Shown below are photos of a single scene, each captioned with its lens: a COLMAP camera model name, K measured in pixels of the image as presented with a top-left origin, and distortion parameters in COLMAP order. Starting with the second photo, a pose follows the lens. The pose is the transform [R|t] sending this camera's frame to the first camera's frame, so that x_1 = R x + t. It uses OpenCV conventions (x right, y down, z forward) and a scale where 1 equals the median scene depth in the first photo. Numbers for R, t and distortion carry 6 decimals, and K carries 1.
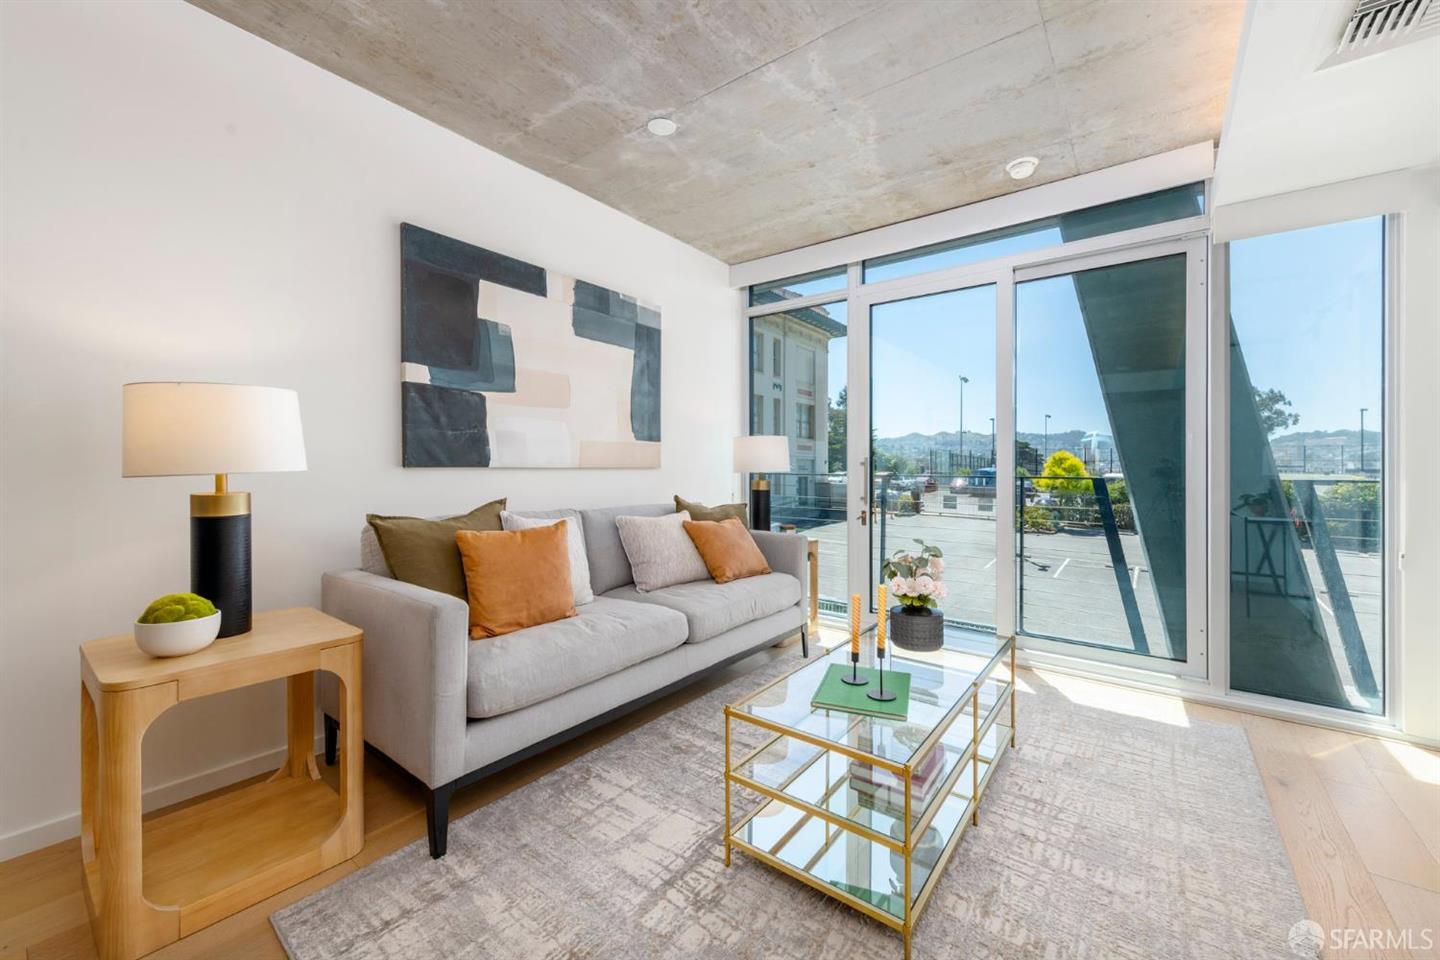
lens RADIAL K [[563.6, 0, 732.5], [0, 563.6, 477.8], [0, 0, 1]] dist [-0.001725, -0.001166]
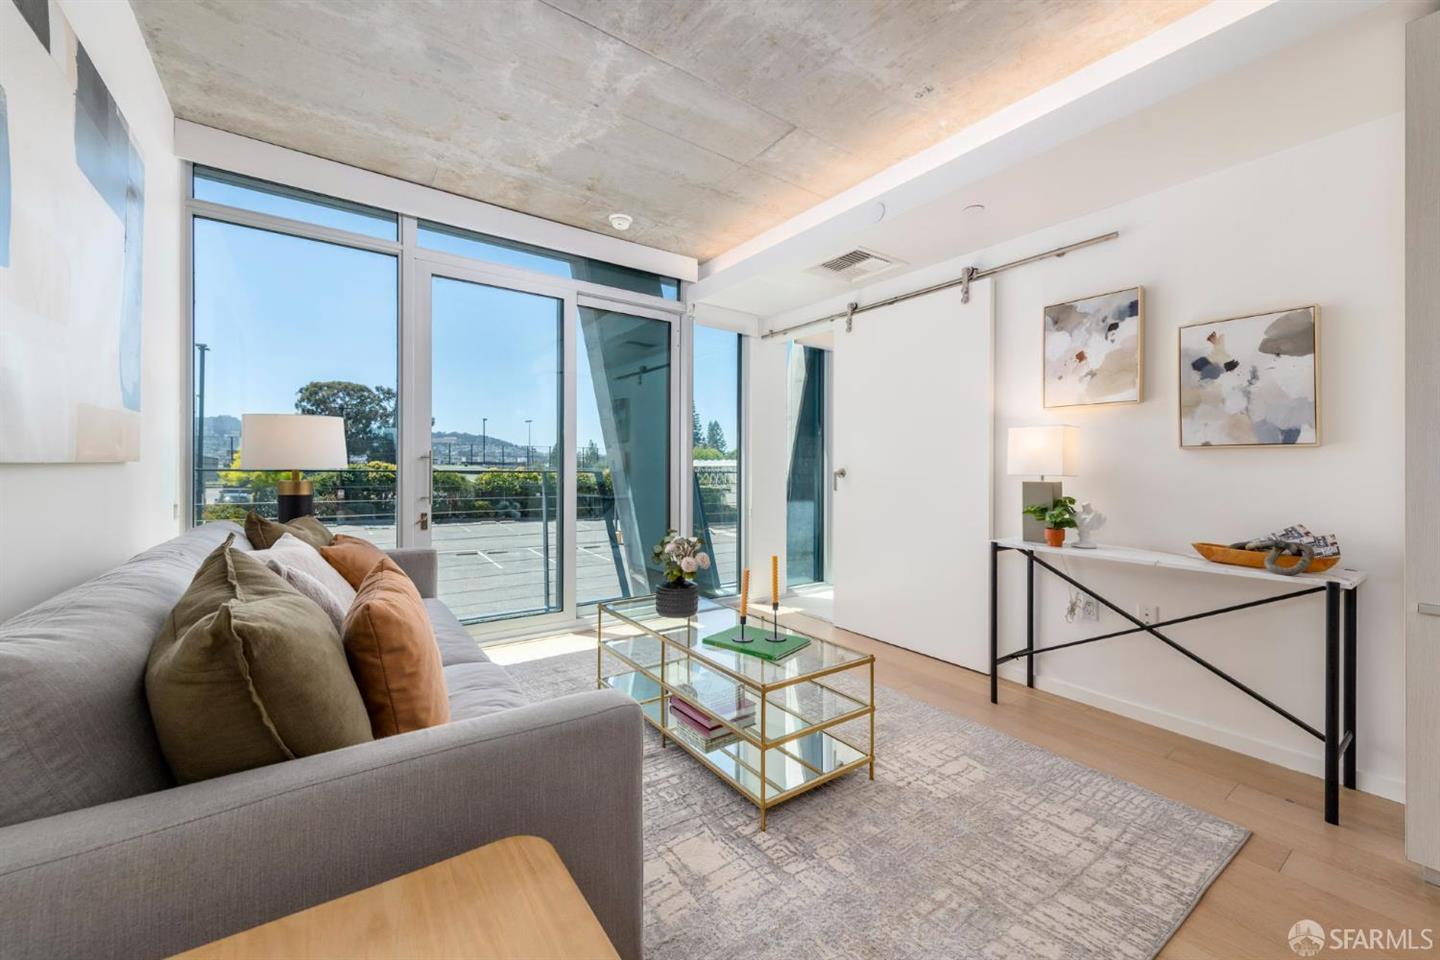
lens RADIAL K [[563.6, 0, 725.6], [0, 563.6, 471.2], [0, 0, 1]] dist [-0.001725, -0.001166]
pose [[0.321489, 0.004174, 0.946904, -0.506016], [-0.006926, 0.999974, -0.002057, -0.004440], [-0.946888, -0.005897, 0.321509, 0.339259]]
